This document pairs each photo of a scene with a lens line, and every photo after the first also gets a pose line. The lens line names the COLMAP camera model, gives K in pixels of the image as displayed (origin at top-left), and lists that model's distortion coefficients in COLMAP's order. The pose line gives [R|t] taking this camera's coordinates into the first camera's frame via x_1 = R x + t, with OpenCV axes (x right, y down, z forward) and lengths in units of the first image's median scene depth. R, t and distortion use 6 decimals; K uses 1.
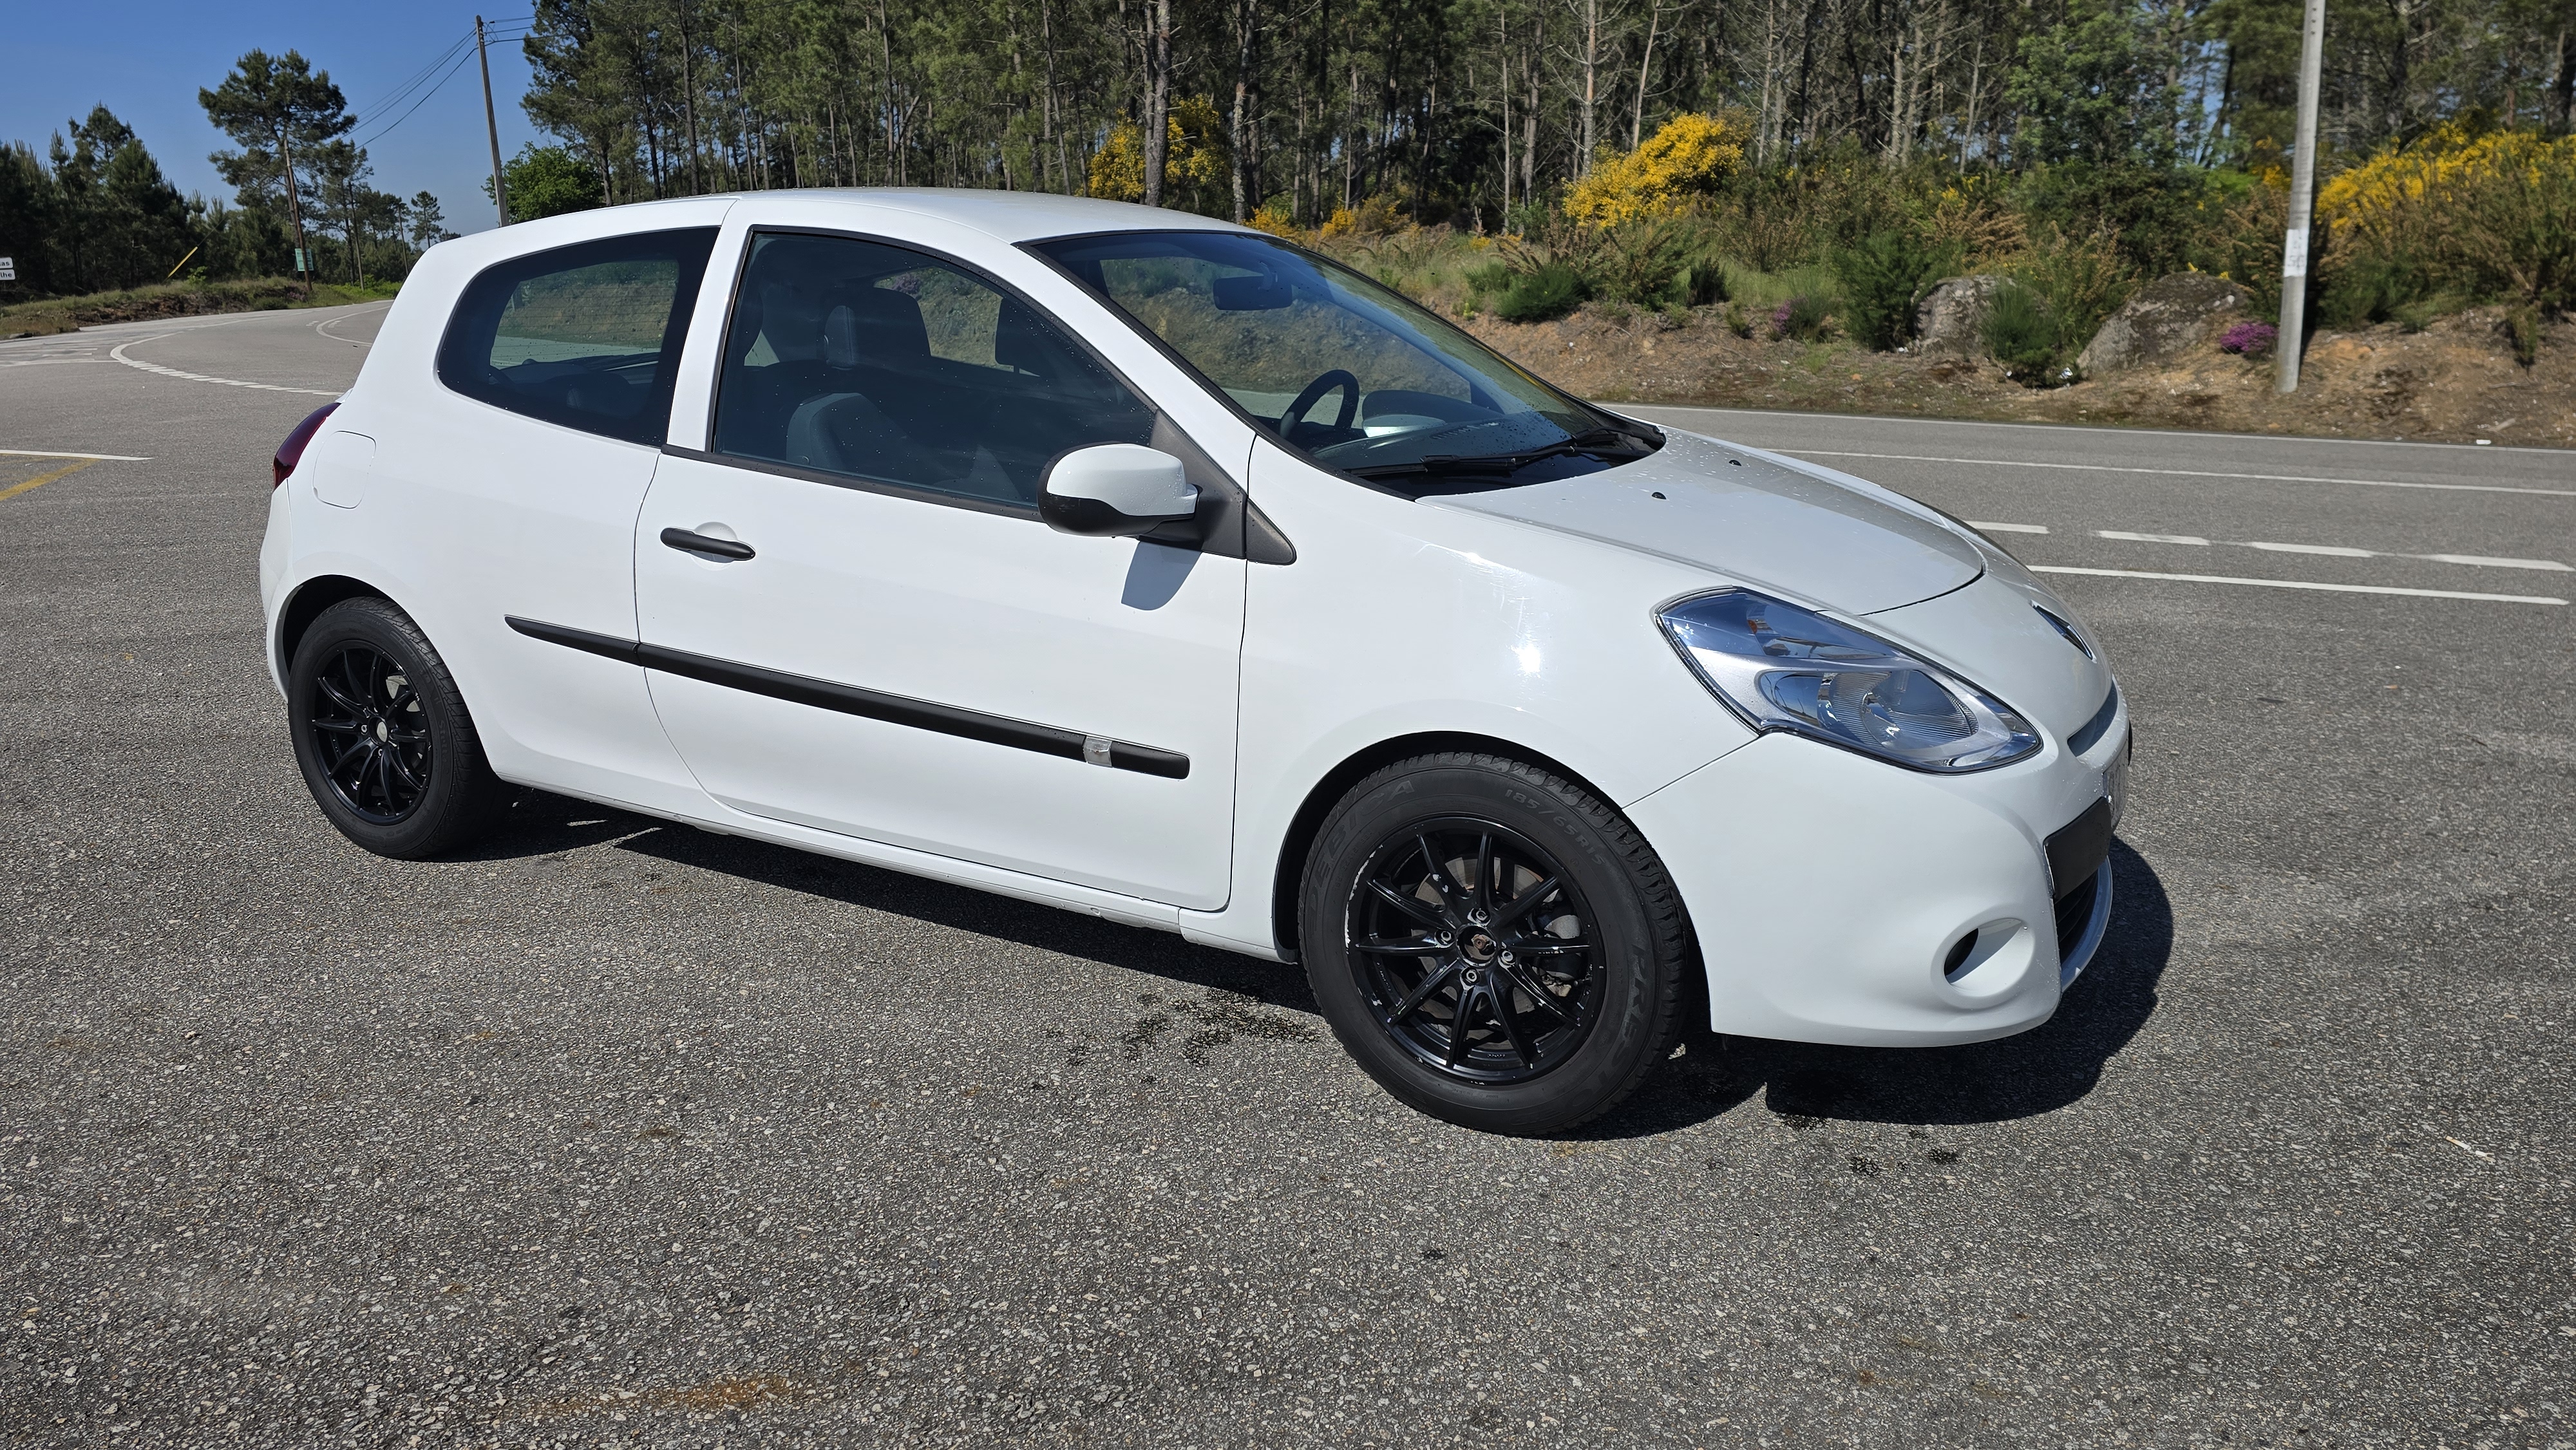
lens RADIAL K [[1755.4, 0, 1274.0], [0, 1755.4, 735.1], [0, 0, 1]] dist [0.019068, 0.001560]
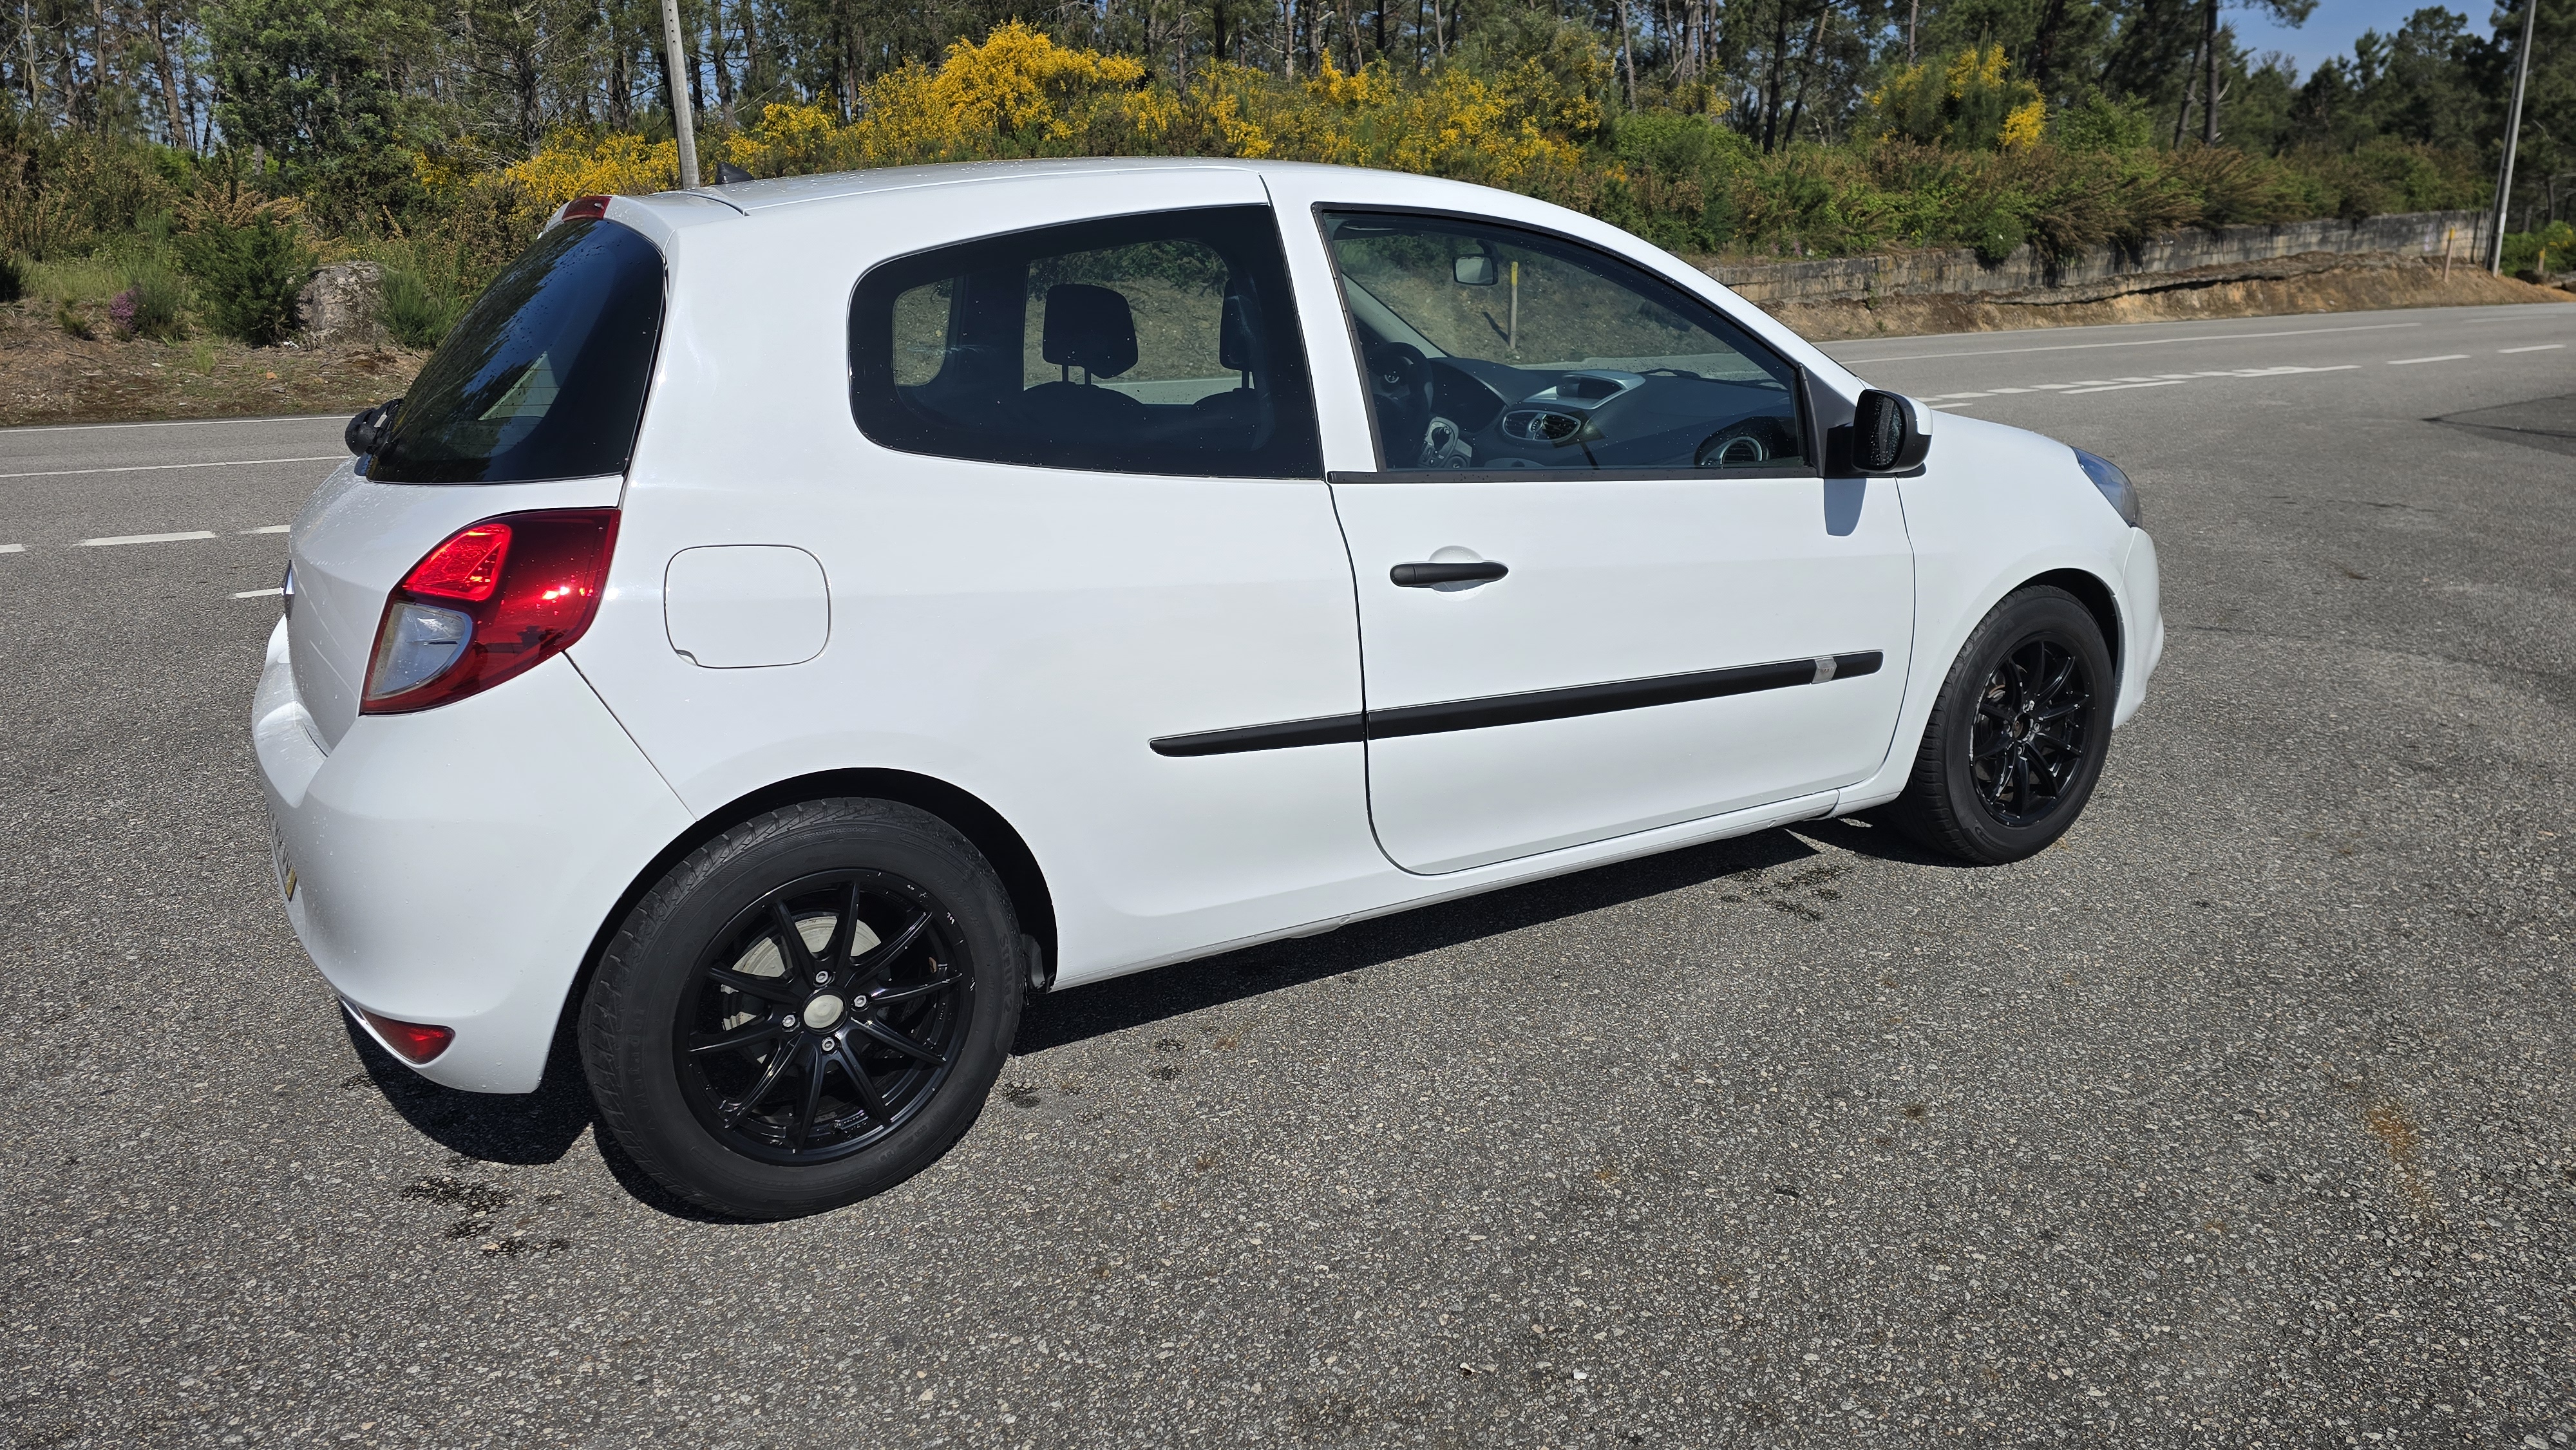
lens RADIAL K [[1755.4, 0, 1274.7], [0, 1755.4, 715.0], [0, 0, 1]] dist [0.019068, 0.001560]
pose [[0.493487, -0.233926, 0.837705, -0.901107], [0.236406, 0.962967, 0.129640, -0.141367], [-0.837008, 0.134063, 0.530513, 0.508461]]
